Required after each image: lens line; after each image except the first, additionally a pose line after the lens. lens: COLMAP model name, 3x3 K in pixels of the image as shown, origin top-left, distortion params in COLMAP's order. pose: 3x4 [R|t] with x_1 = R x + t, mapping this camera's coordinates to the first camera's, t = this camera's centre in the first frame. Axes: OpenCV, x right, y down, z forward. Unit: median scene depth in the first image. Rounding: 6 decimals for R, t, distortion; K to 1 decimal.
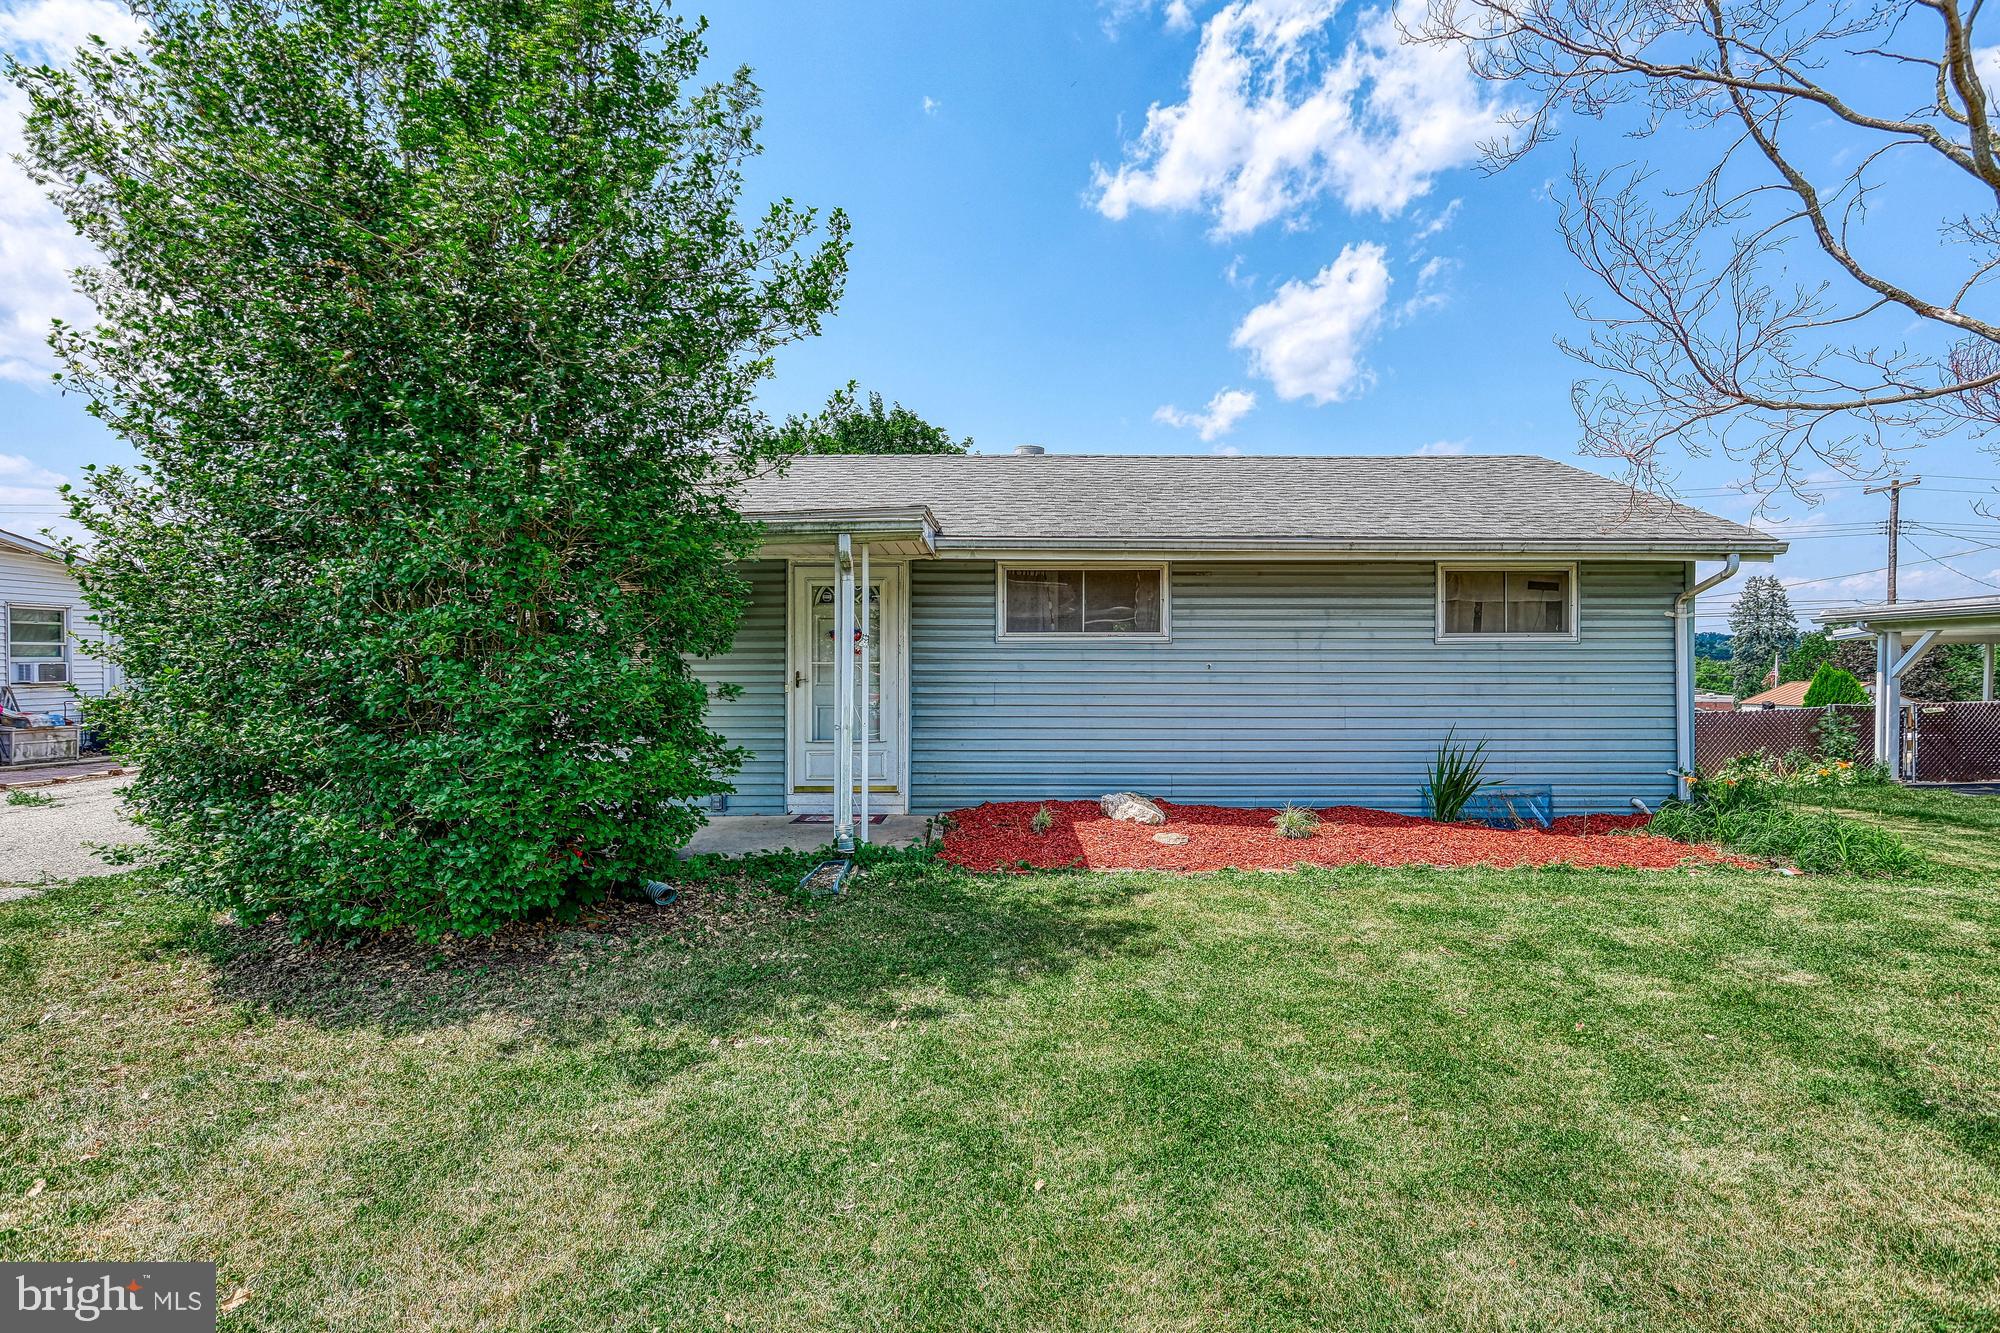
lens RADIAL K [[947.0, 0, 1005.7], [0, 947.0, 679.2], [0, 0, 1]] dist [0.001854, 0.001799]
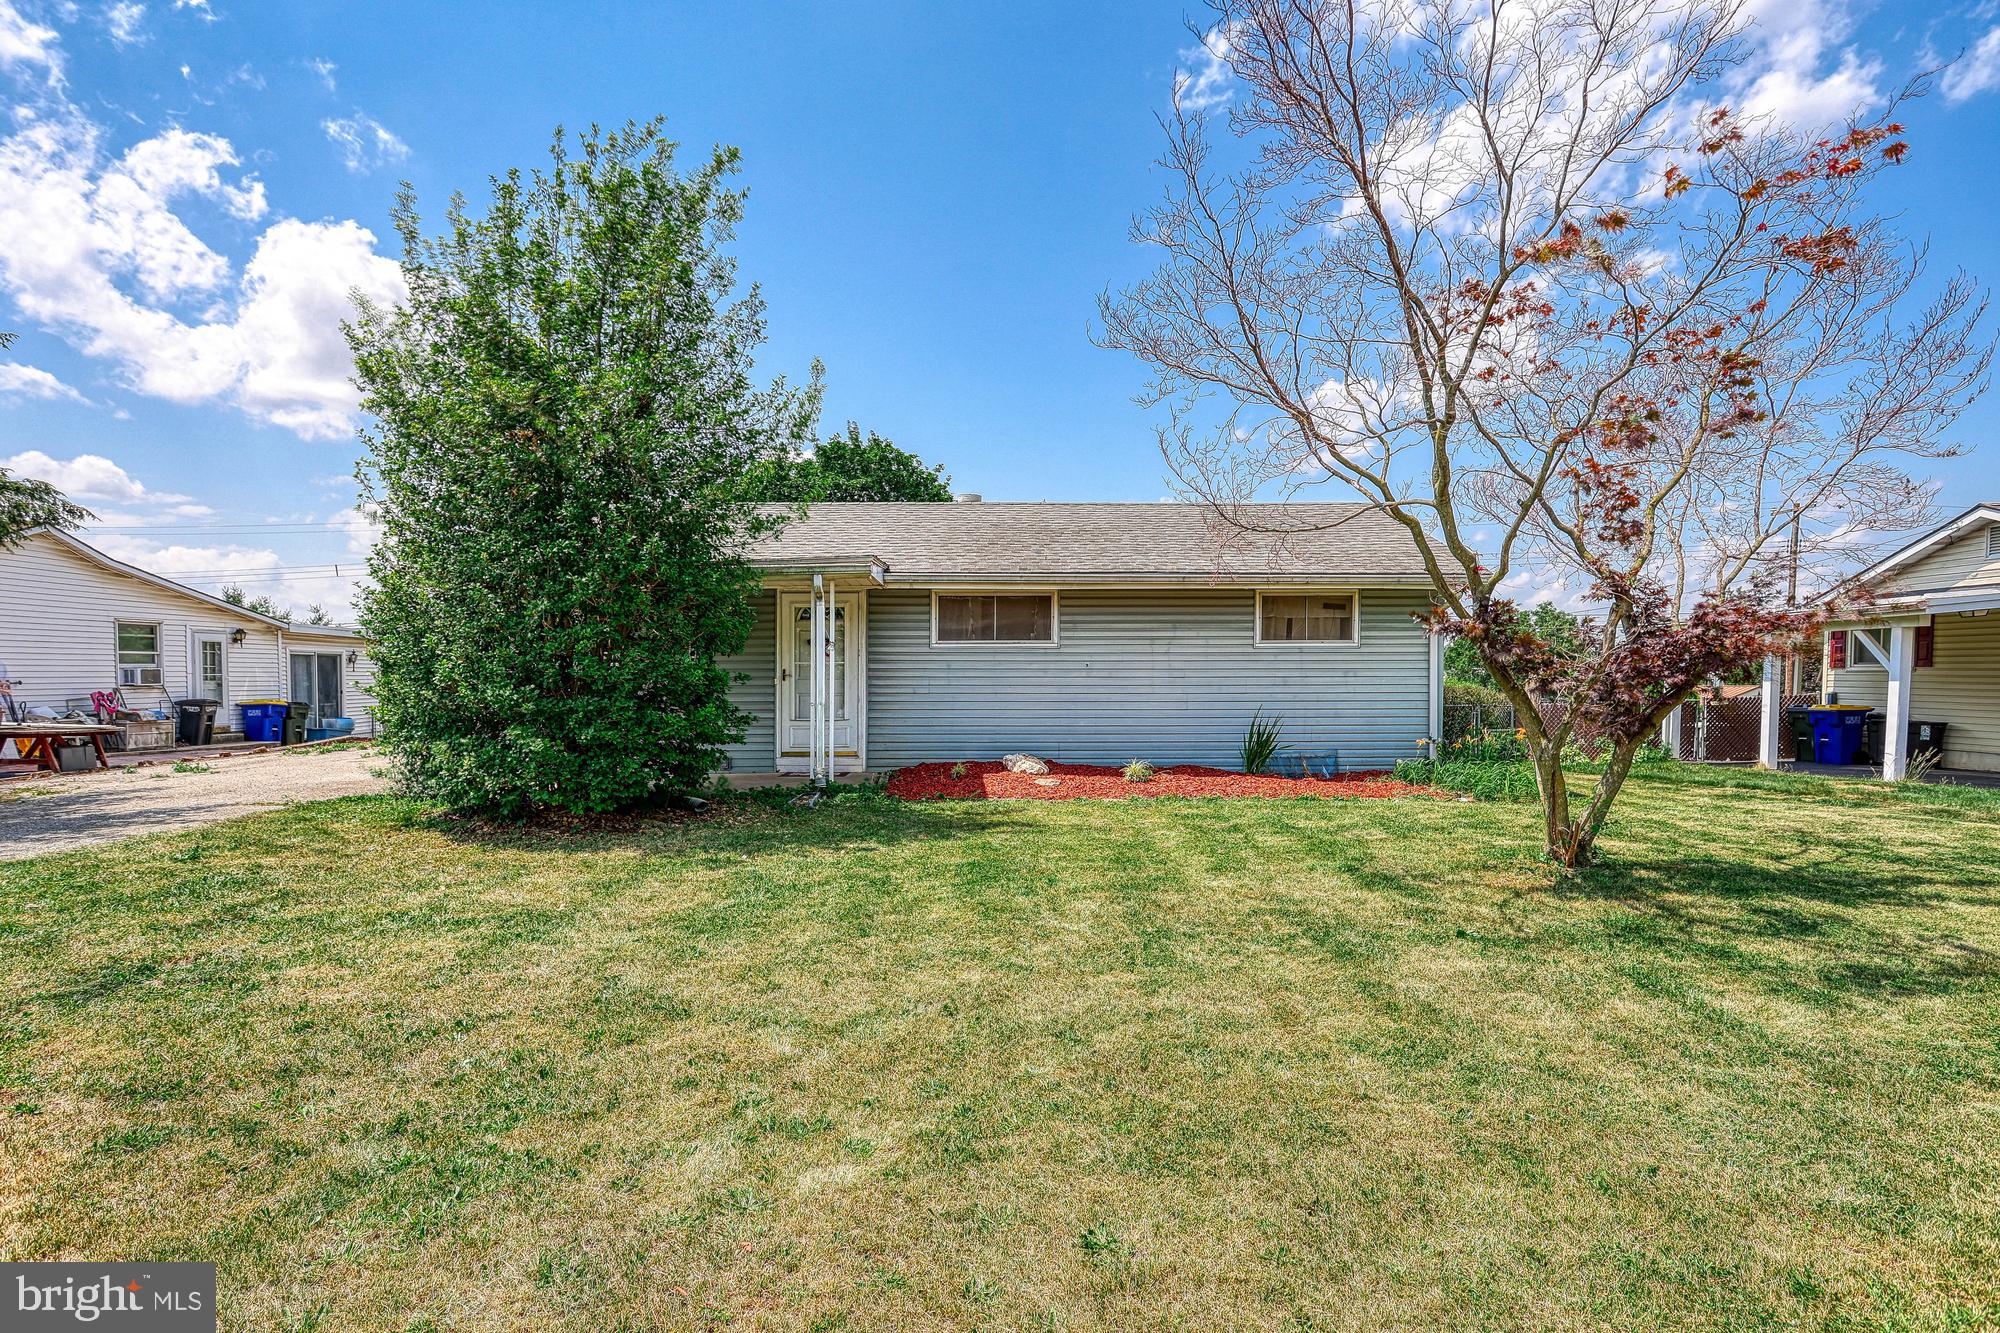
lens RADIAL K [[965.3, 0, 1070.5], [0, 965.3, 651.4], [0, 0, 1]] dist [-0.001373, 0.000616]
pose [[0.996766, -0.003485, 0.080278, 0.082824], [0.006752, 0.999158, -0.040458, 0.025521], [-0.080069, 0.040870, 0.995951, -0.432540]]
